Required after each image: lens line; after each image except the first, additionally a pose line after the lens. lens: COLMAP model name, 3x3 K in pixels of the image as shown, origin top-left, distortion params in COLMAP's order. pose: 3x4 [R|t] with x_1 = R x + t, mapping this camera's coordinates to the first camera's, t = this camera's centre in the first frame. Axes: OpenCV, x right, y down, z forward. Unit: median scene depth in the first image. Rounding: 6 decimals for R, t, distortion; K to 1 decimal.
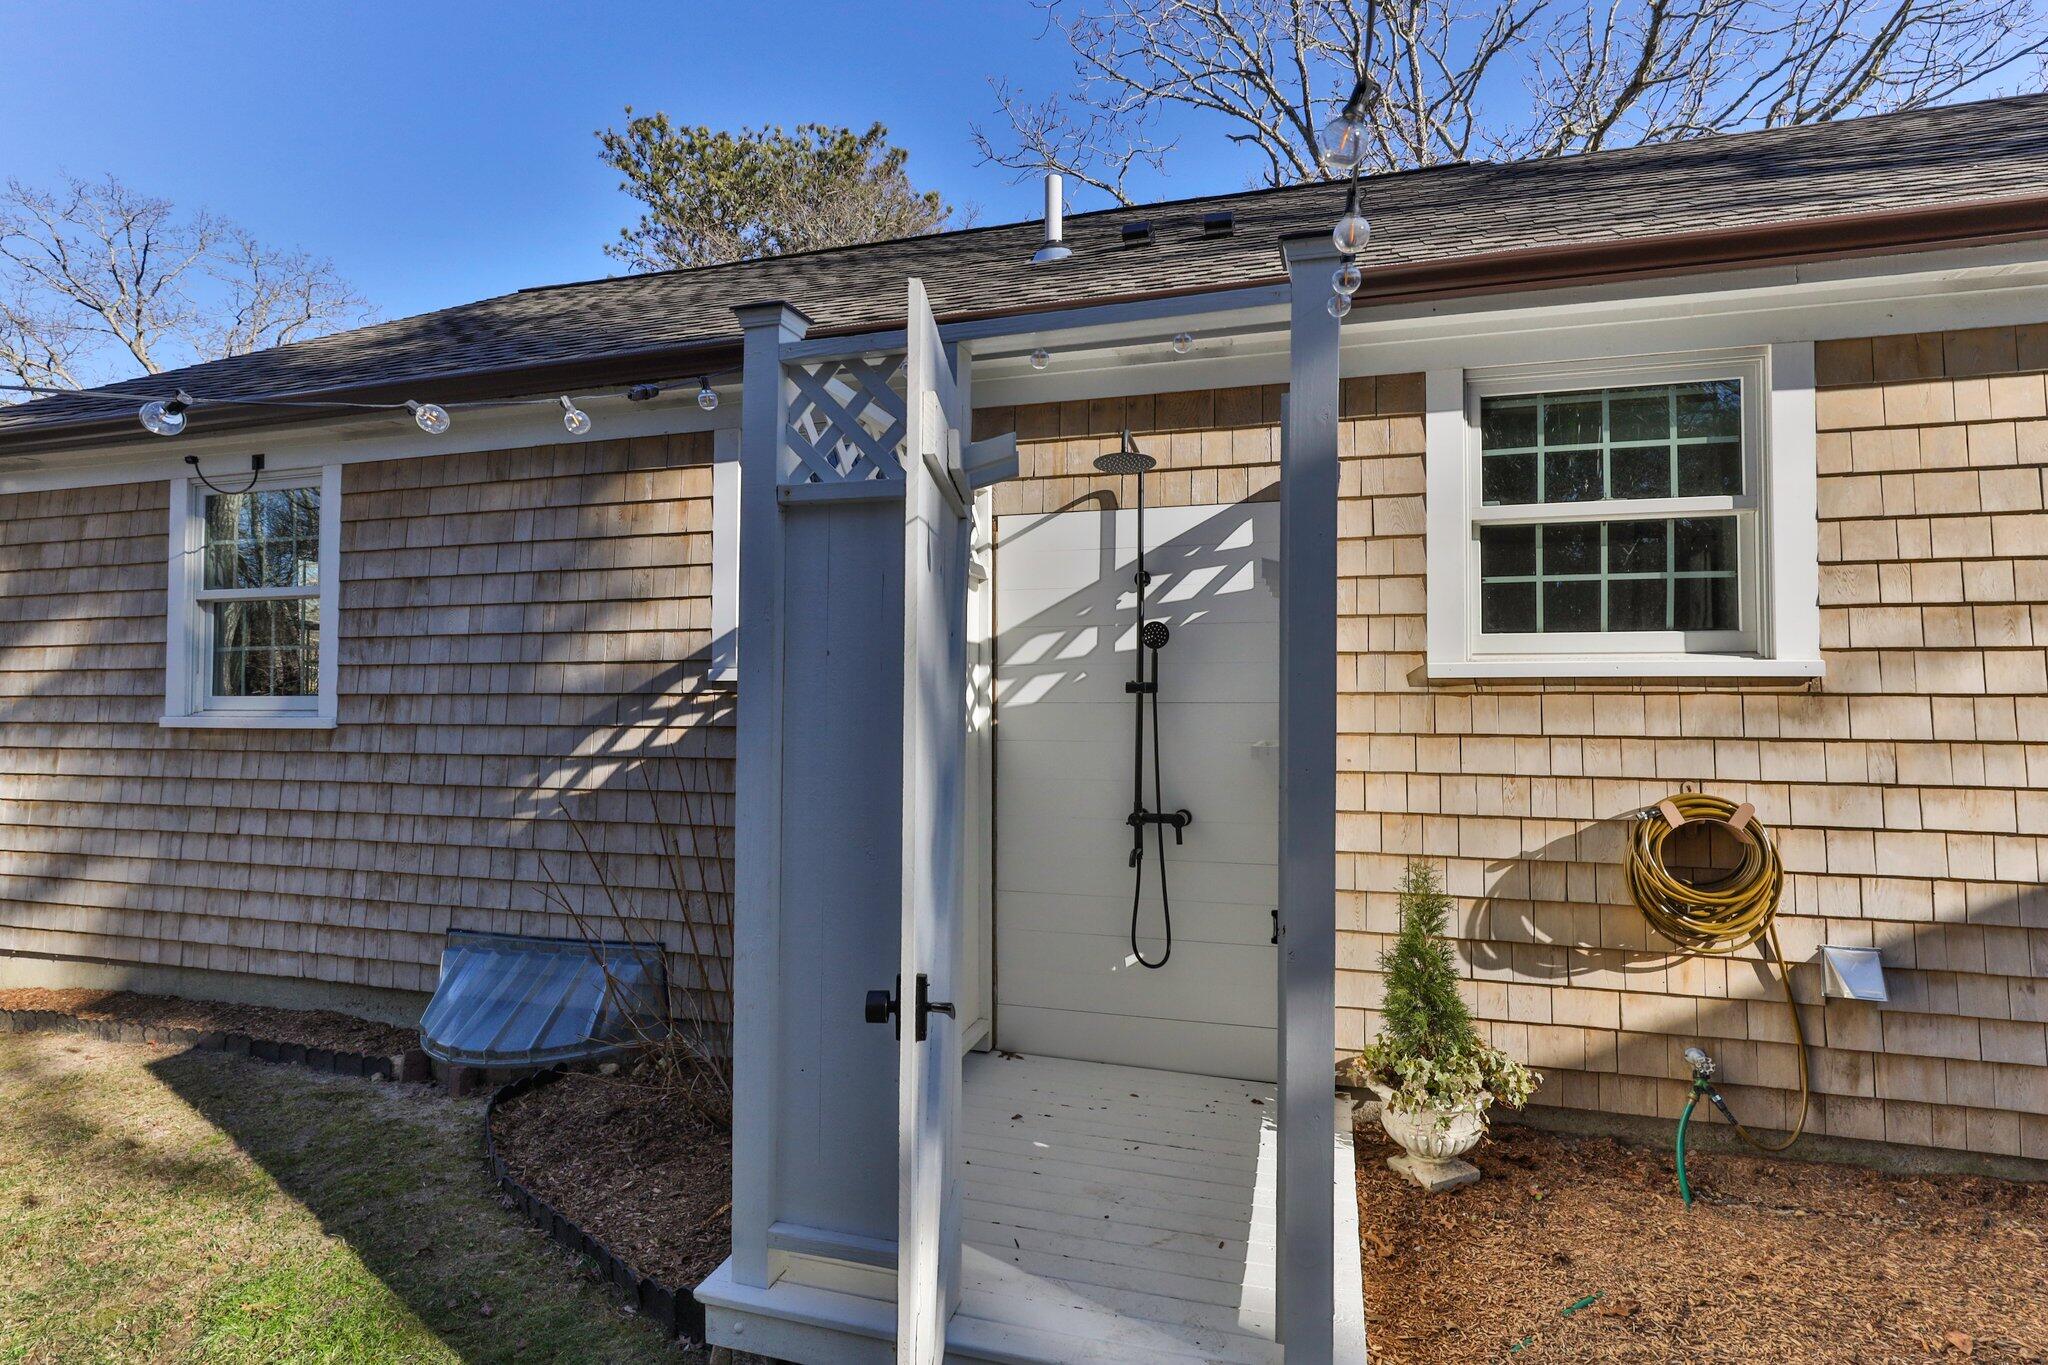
lens RADIAL K [[932.2, 0, 1135.6], [0, 932.2, 680.4], [0, 0, 1]] dist [-0.001634, -0.000421]
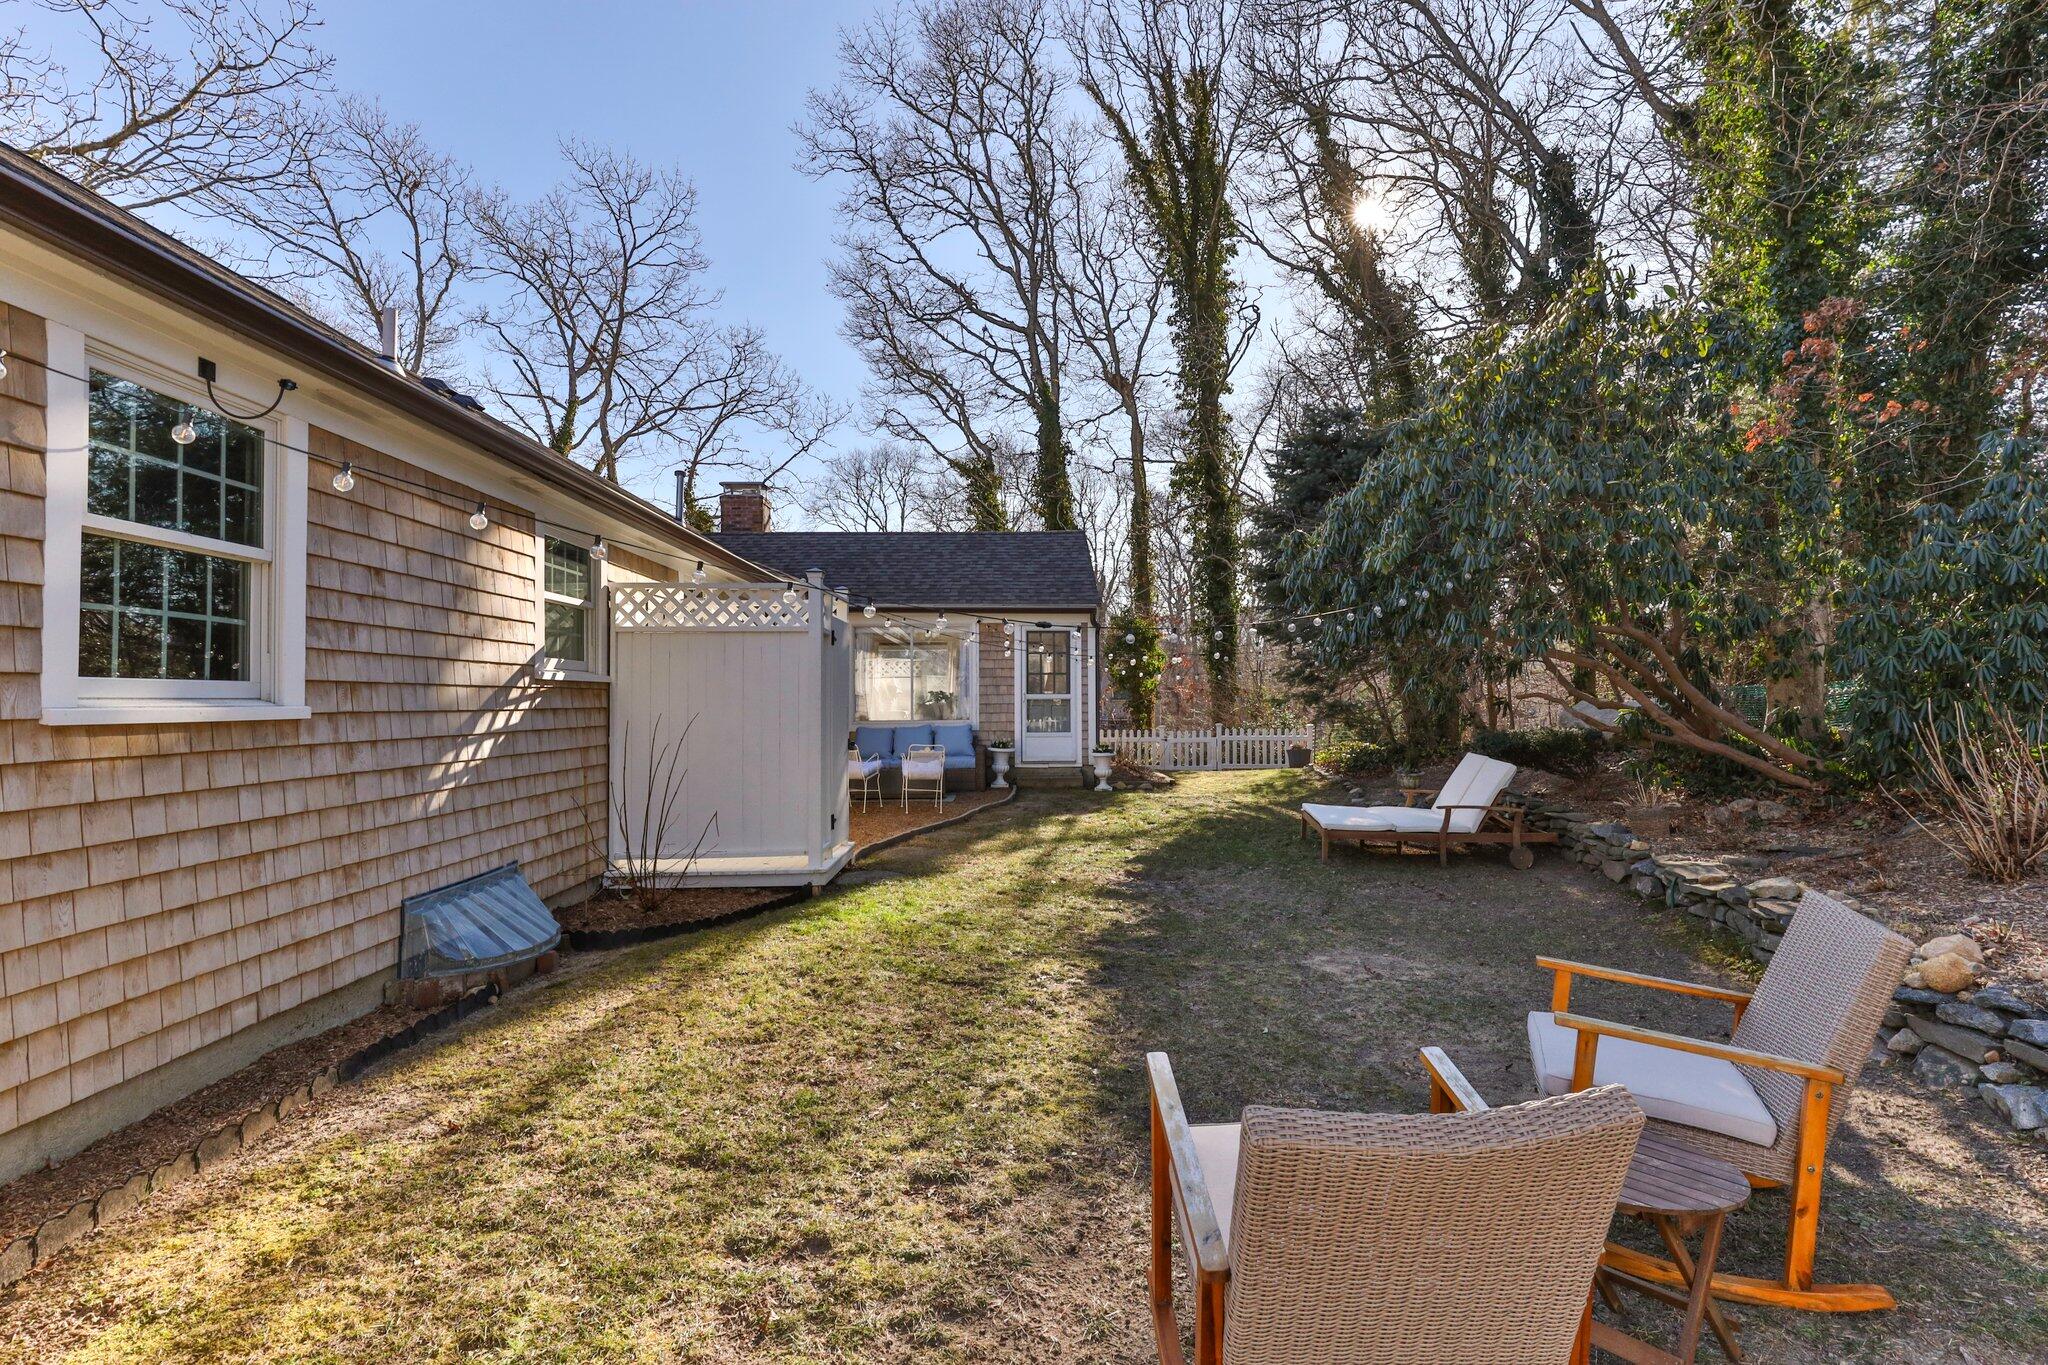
lens RADIAL K [[1002.1, 0, 1024.0], [0, 1002.1, 682.5], [0, 0, 1]] dist [0.001655, 0.001217]
pose [[-0.277032, 0.021505, 0.960620, -2.165611], [-0.011579, 0.999602, -0.025717, 0.036870], [-0.960791, -0.018247, -0.276673, 0.663913]]
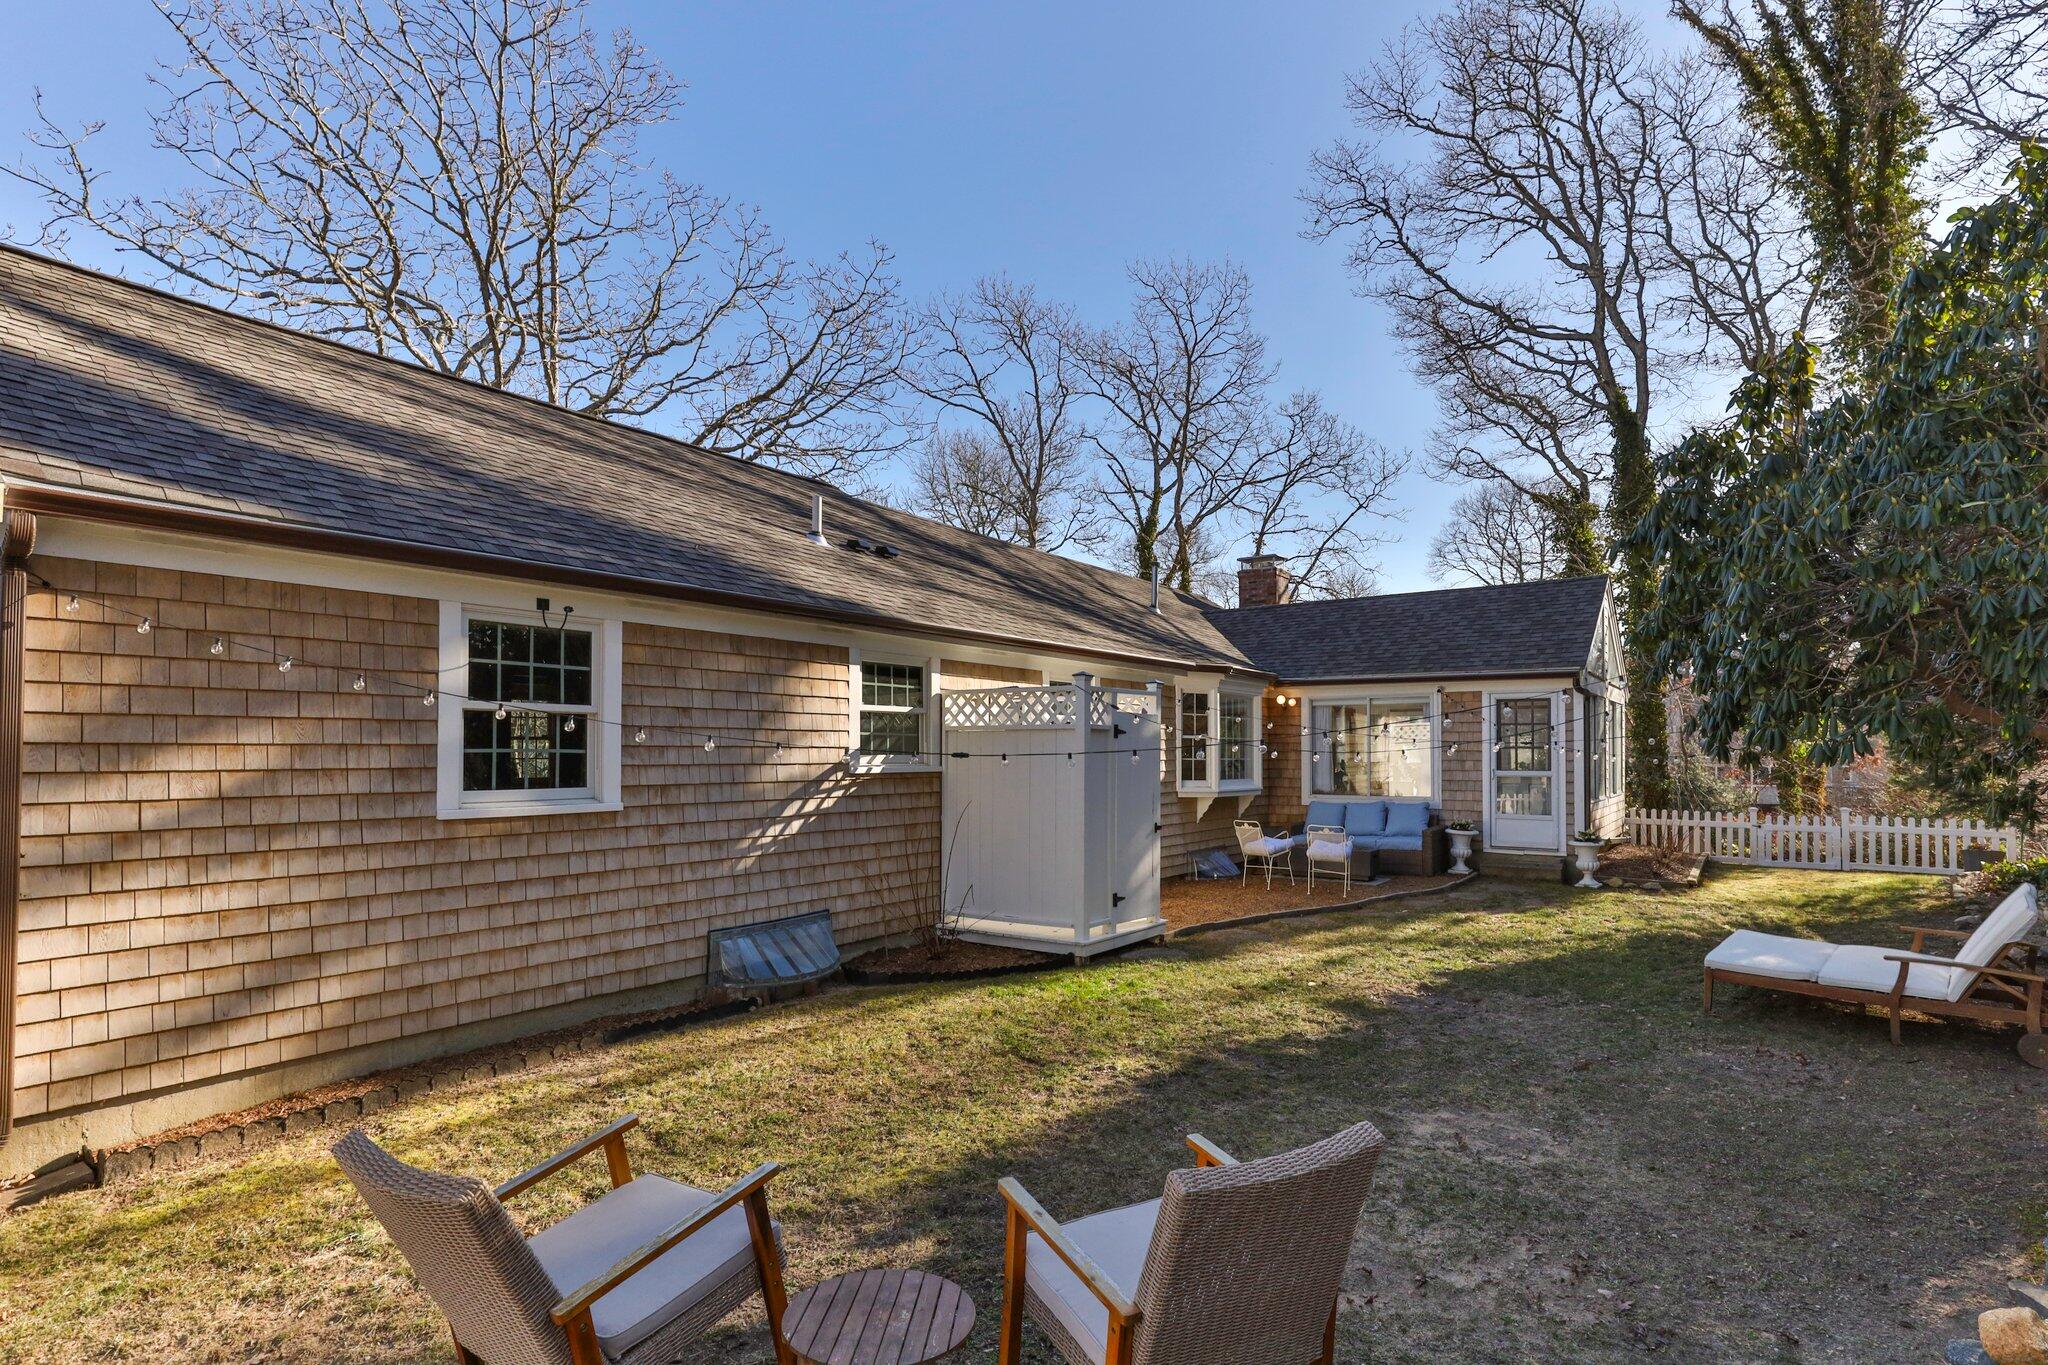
lens RADIAL K [[1003.7, 0, 1026.3], [0, 1003.7, 750.0], [0, 0, 1]] dist [-0.000321, -0.000399]
pose [[0.357309, 0.005699, 0.933969, -2.253382], [-0.019880, 0.999801, 0.001504, -0.059162], [-0.933775, -0.019105, 0.357352, -0.119483]]
